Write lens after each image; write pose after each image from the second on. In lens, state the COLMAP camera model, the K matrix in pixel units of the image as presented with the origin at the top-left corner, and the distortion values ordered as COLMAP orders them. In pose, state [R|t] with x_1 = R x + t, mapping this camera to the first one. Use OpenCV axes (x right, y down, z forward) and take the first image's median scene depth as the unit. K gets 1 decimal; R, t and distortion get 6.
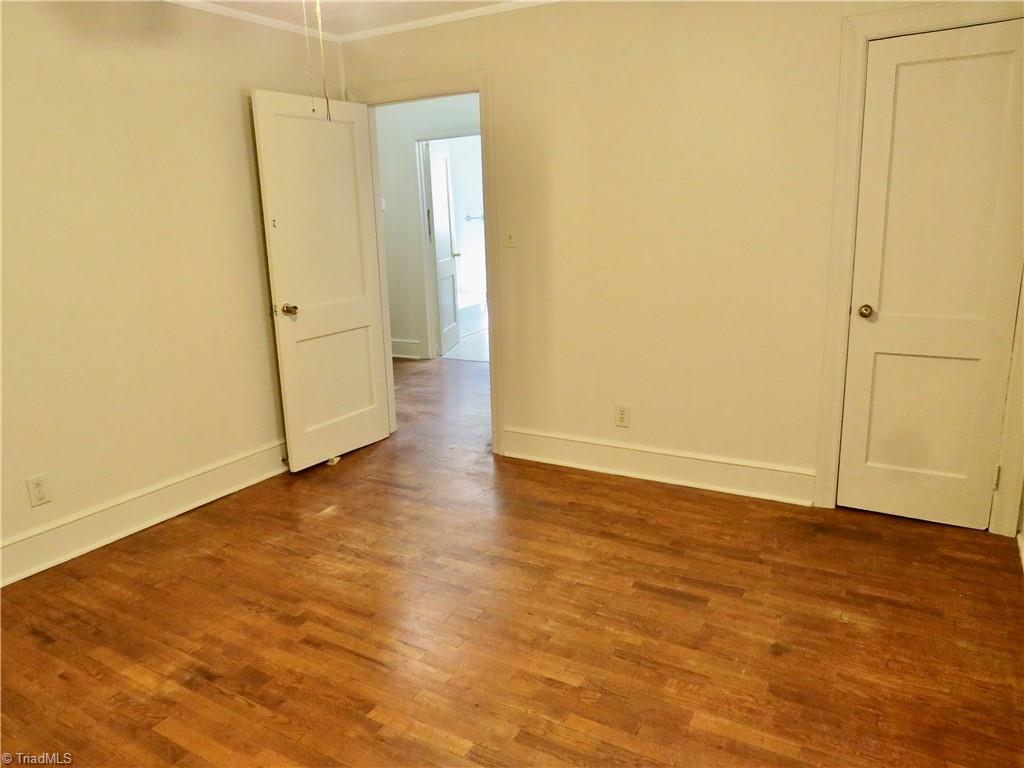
lens RADIAL K [[729.4, 0, 508.6], [0, 729.4, 379.1], [0, 0, 1]] dist [0.001524, 0.002542]
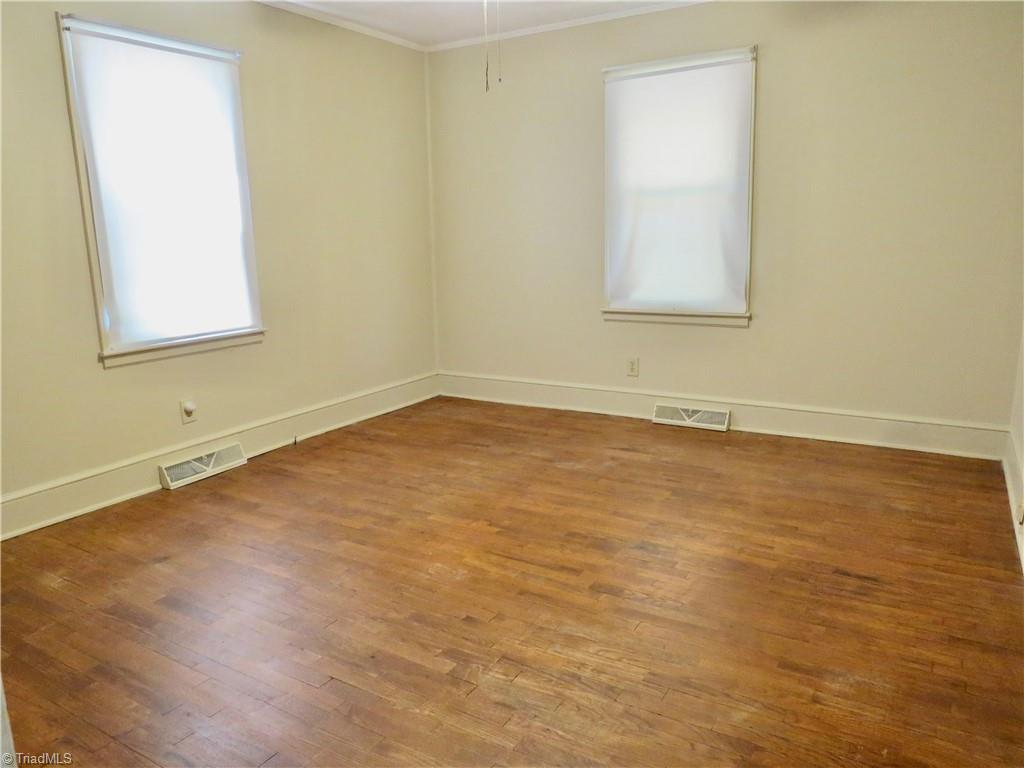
lens RADIAL K [[728.7, 0, 508.9], [0, 728.7, 379.4], [0, 0, 1]] dist [-0.001437, 0.004038]
pose [[-0.998129, 0.056138, 0.024222, -0.192675], [0.061120, 0.905727, 0.419431, -0.289021], [0.001608, 0.420127, -0.907464, 1.592106]]
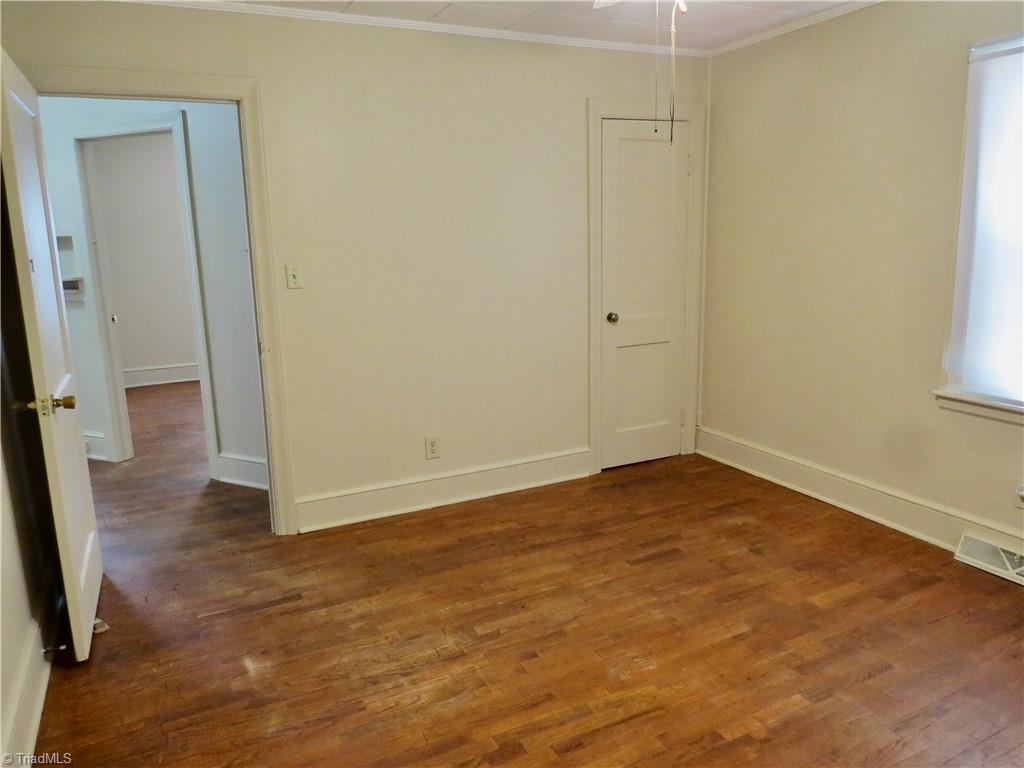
lens RADIAL K [[731.0, 0, 508.3], [0, 731.0, 379.2], [0, 0, 1]] dist [-0.021831, 0.001337]
pose [[0.539903, -0.149953, 0.828263, -0.810397], [0.197152, 0.979160, 0.048758, -0.092880], [-0.818313, 0.136969, 0.558215, 0.462279]]
